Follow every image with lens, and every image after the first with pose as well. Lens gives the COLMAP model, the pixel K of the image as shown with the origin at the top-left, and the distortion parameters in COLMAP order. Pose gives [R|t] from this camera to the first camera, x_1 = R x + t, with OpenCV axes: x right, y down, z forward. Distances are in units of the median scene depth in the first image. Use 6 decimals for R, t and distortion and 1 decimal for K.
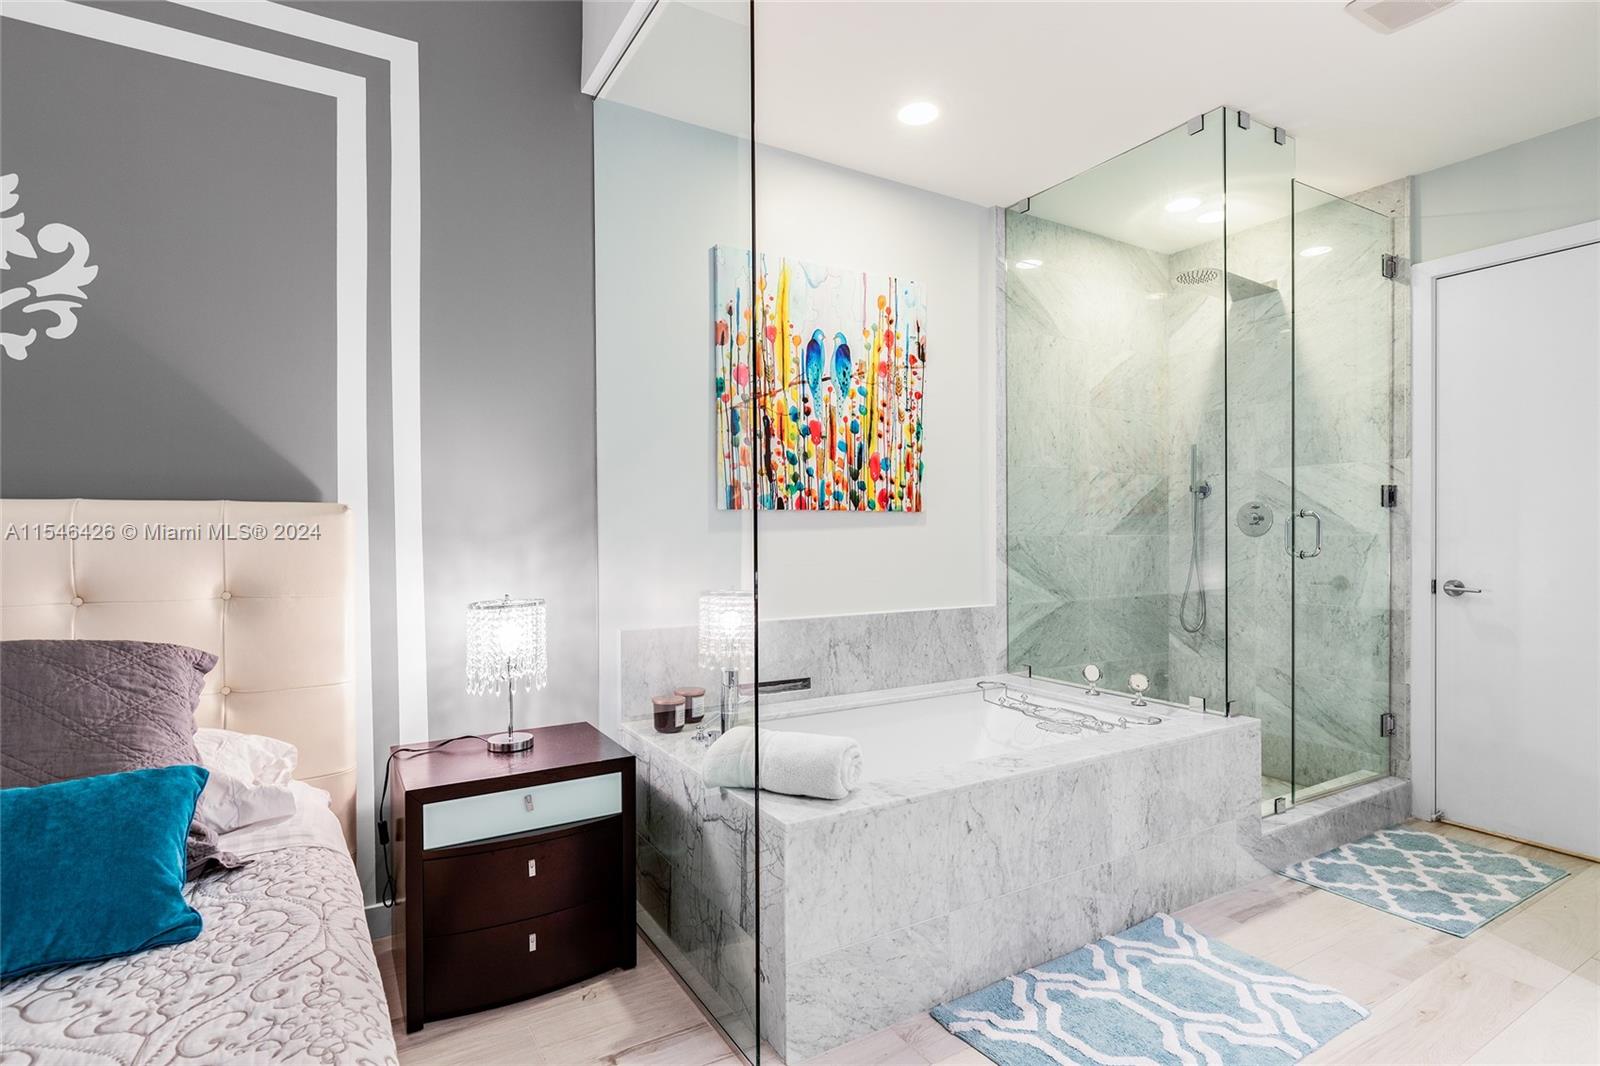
lens RADIAL K [[826.0, 0, 802.9], [0, 826.0, 539.1], [0, 0, 1]] dist [-0.005753, 0.000338]
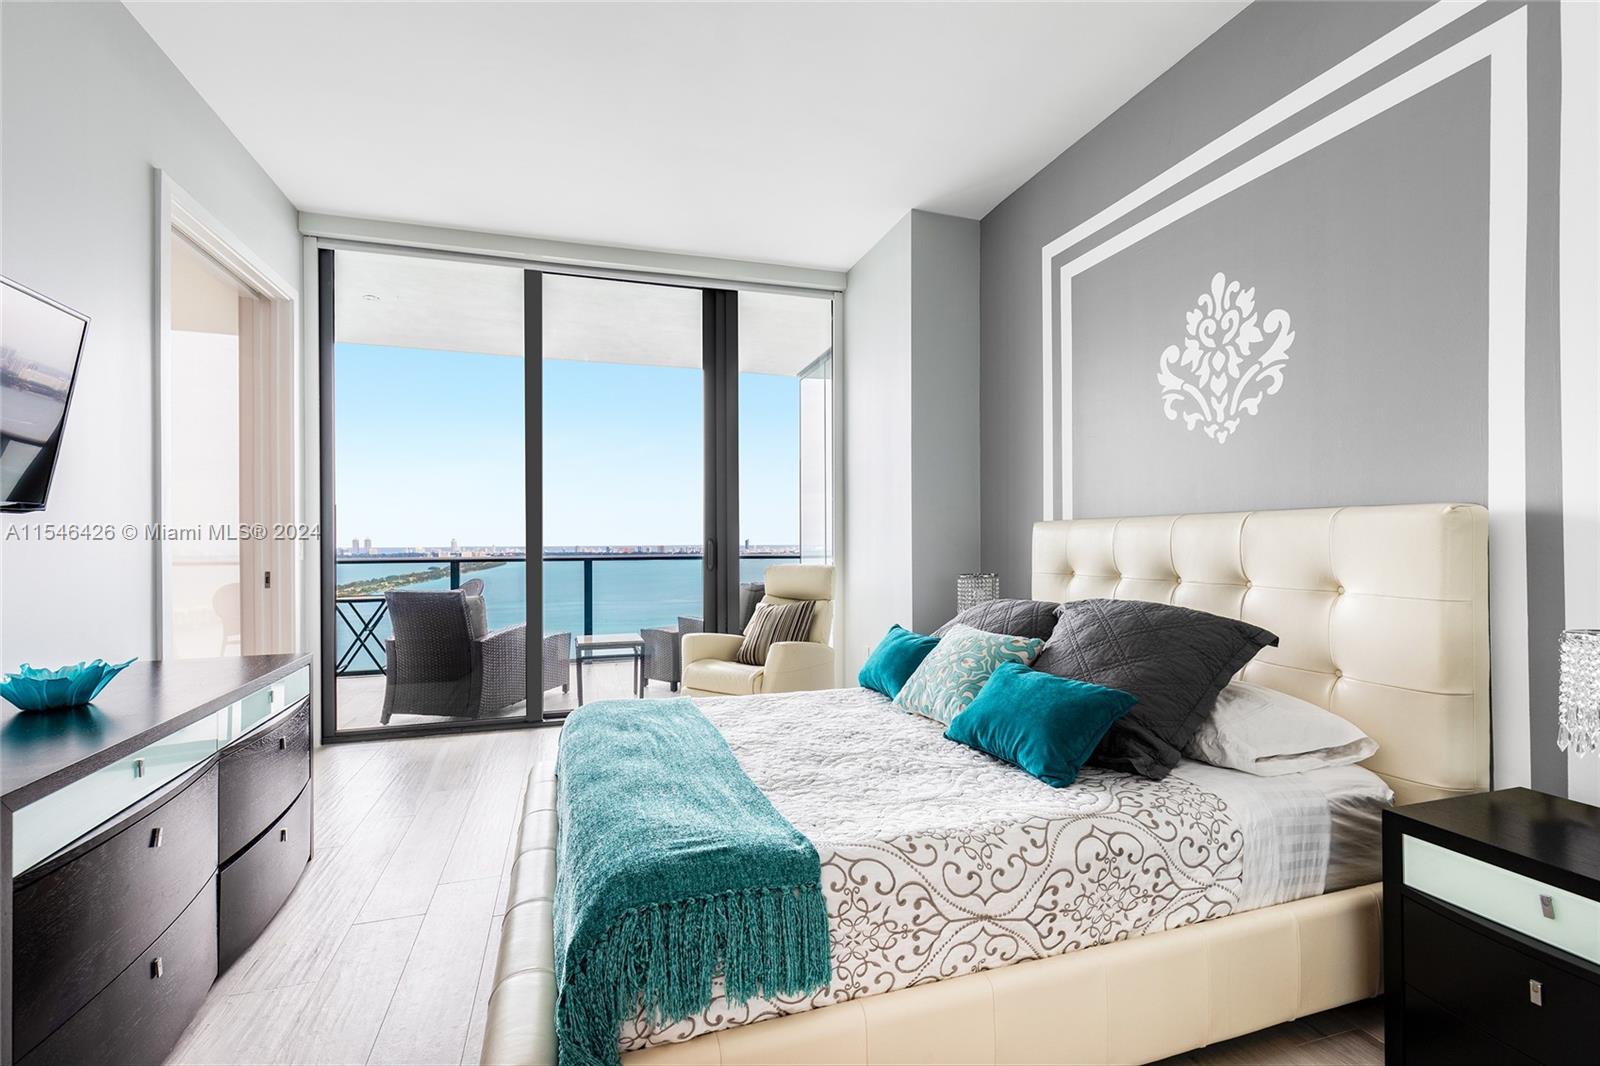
lens RADIAL K [[743.3, 0, 798.2], [0, 743.3, 538.8], [0, 0, 1]] dist [0.003525, 0.000624]
pose [[-0.262285, -0.001493, -0.964989, 0.317432], [-0.005334, 0.999986, -0.000098, 0.001088], [0.964976, 0.005122, -0.262290, 0.357591]]
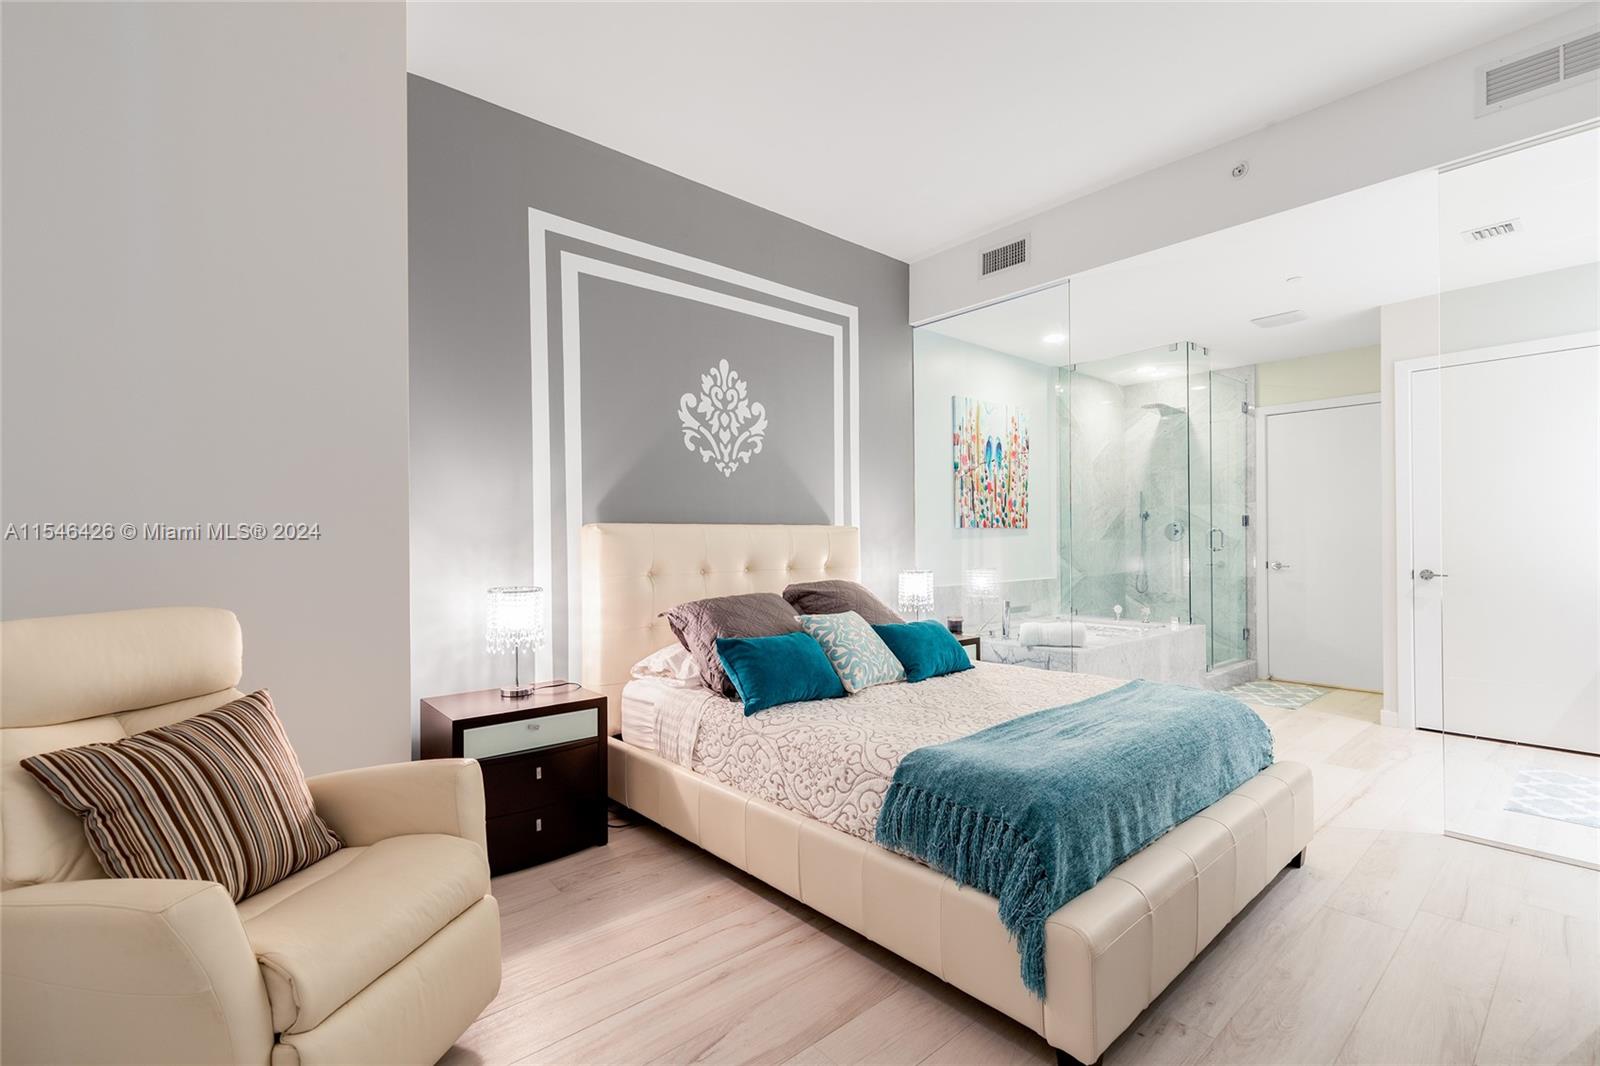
lens RADIAL K [[743.3, 0, 798.2], [0, 743.3, 538.8], [0, 0, 1]] dist [0.003525, 0.000624]
pose [[0.984853, -0.001664, 0.173386, -0.729508], [0.003260, 0.999955, -0.008921, 0.005129], [-0.173363, 0.009351, 0.984814, -0.647743]]
